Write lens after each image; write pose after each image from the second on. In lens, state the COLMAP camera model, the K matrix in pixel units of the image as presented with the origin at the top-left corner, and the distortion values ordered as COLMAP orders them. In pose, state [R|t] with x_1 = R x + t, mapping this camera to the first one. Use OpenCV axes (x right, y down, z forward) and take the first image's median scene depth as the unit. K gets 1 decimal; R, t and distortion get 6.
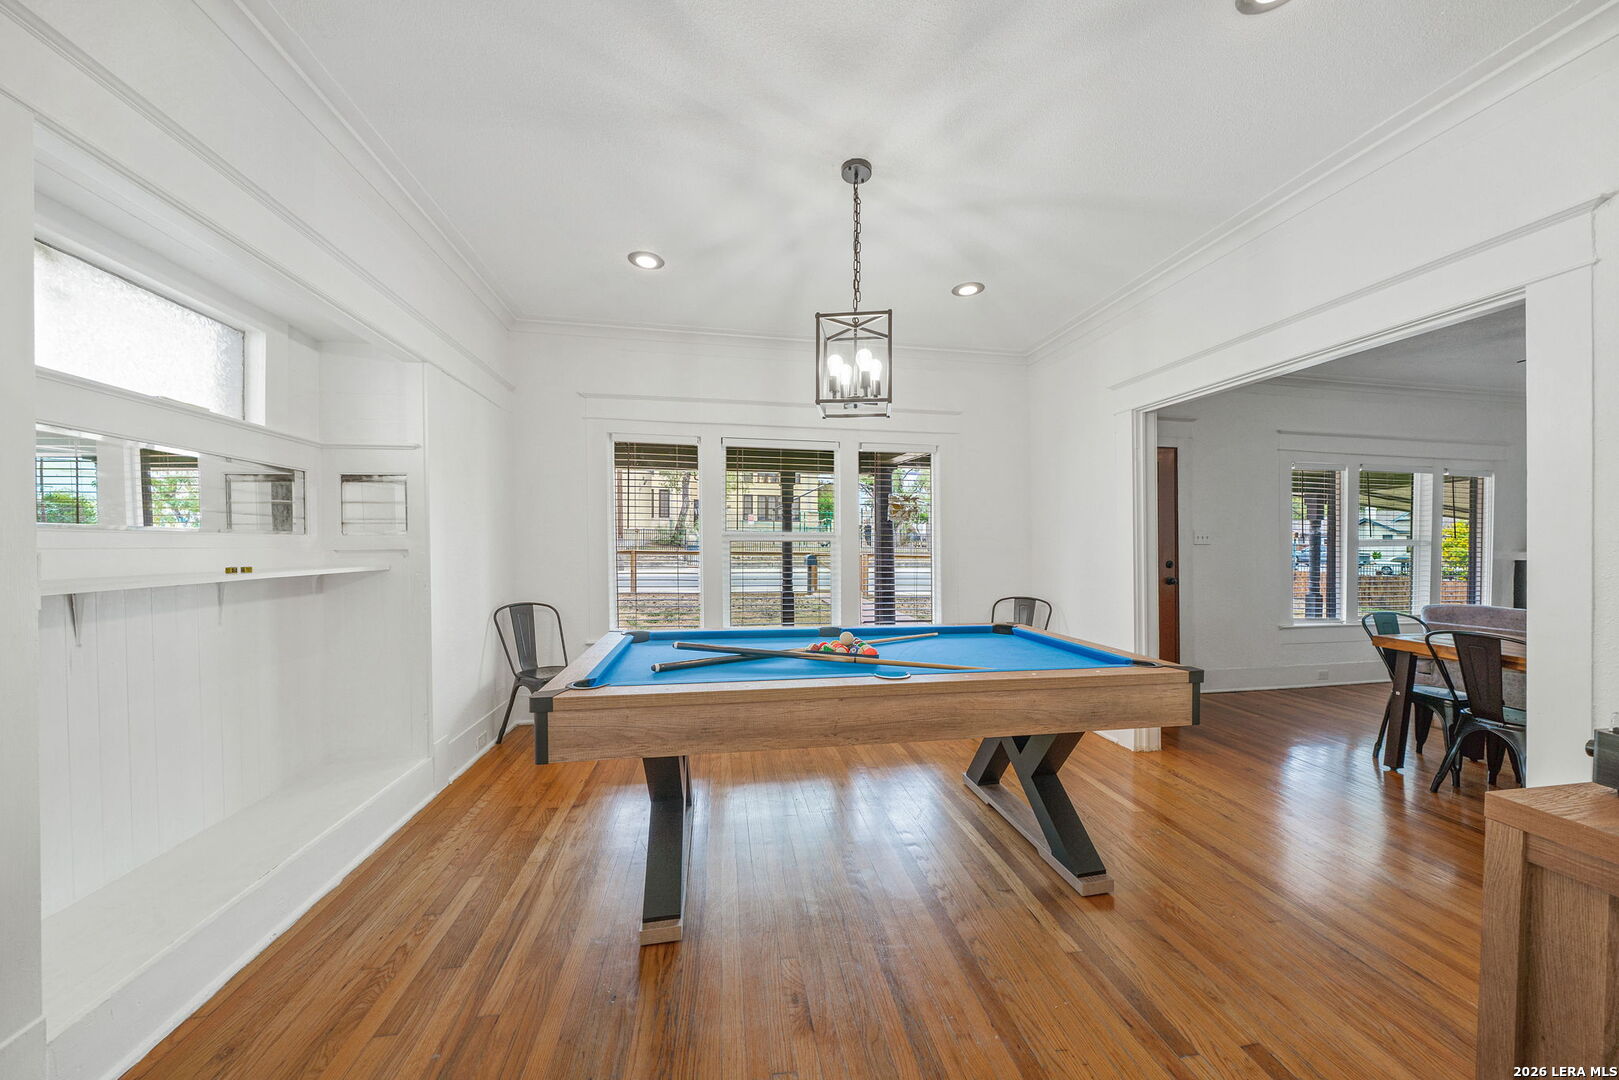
lens RADIAL K [[560.2, 0, 816.7], [0, 560.2, 542.4], [0, 0, 1]] dist [0.002665, 0.000122]
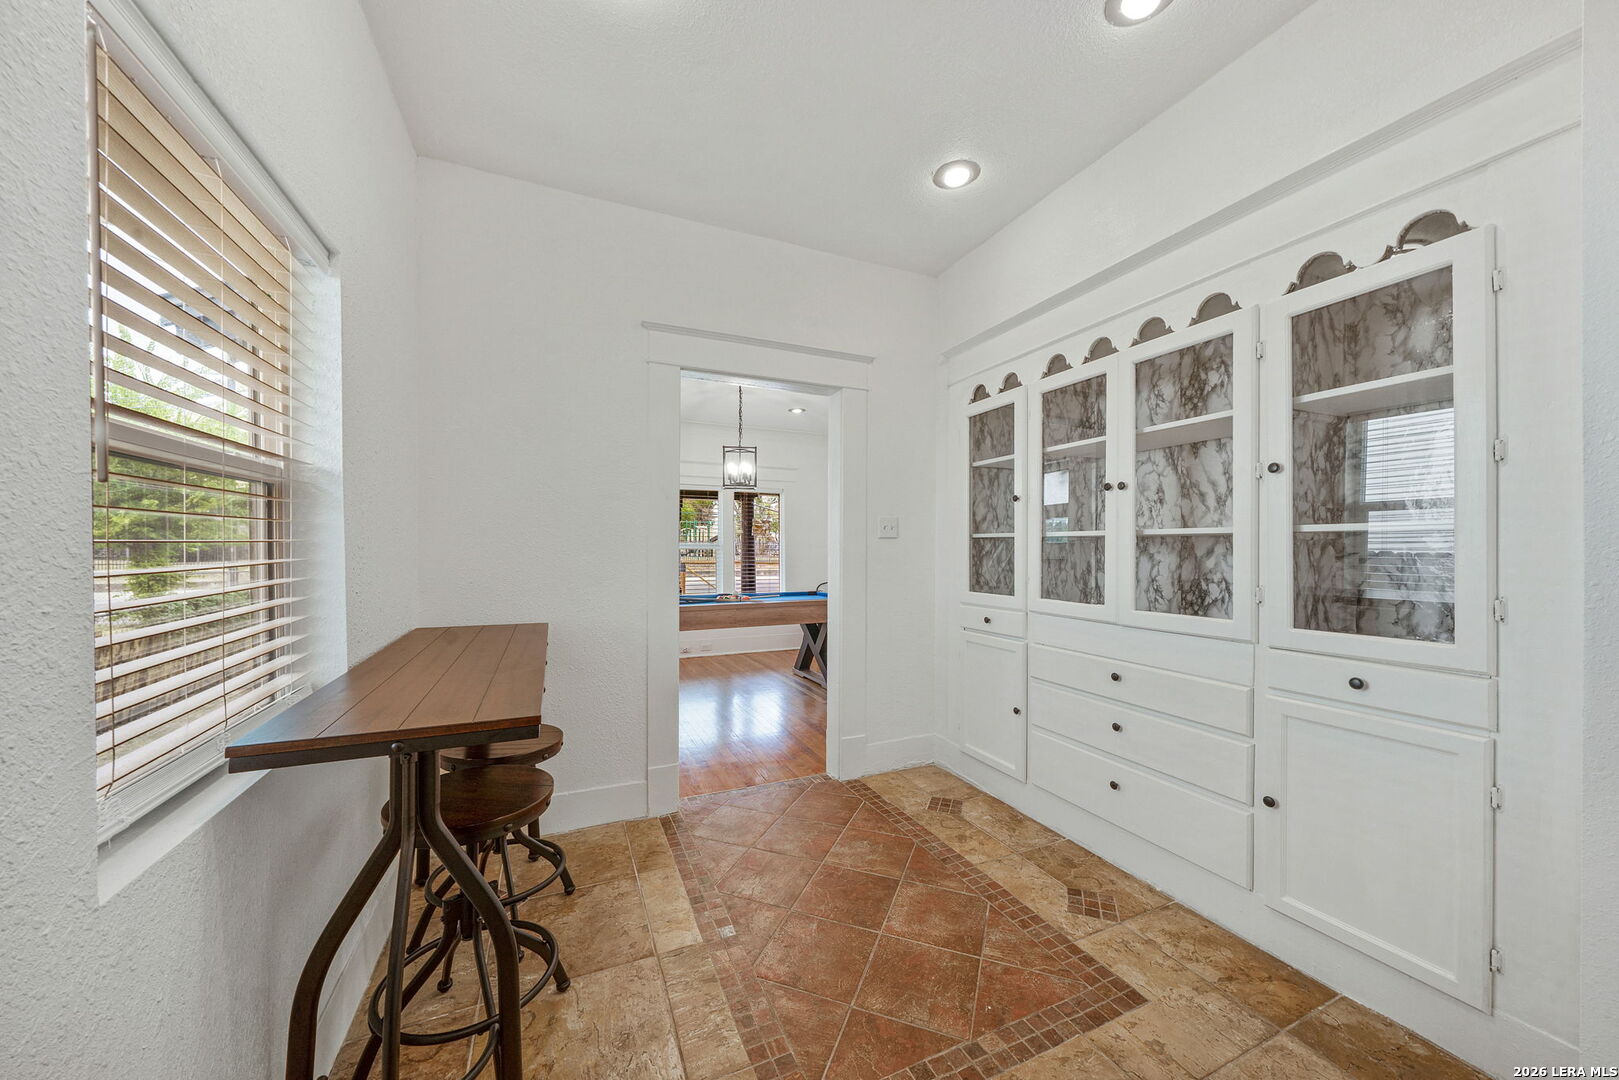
lens RADIAL K [[560.2, 0, 812.2], [0, 560.2, 549.0], [0, 0, 1]] dist [0.002665, 0.000122]
pose [[0.971162, -0.002699, 0.238404, -0.088413], [0.004319, 0.999971, -0.006273, 0.010325], [-0.238380, 0.007122, 0.971146, -0.592142]]
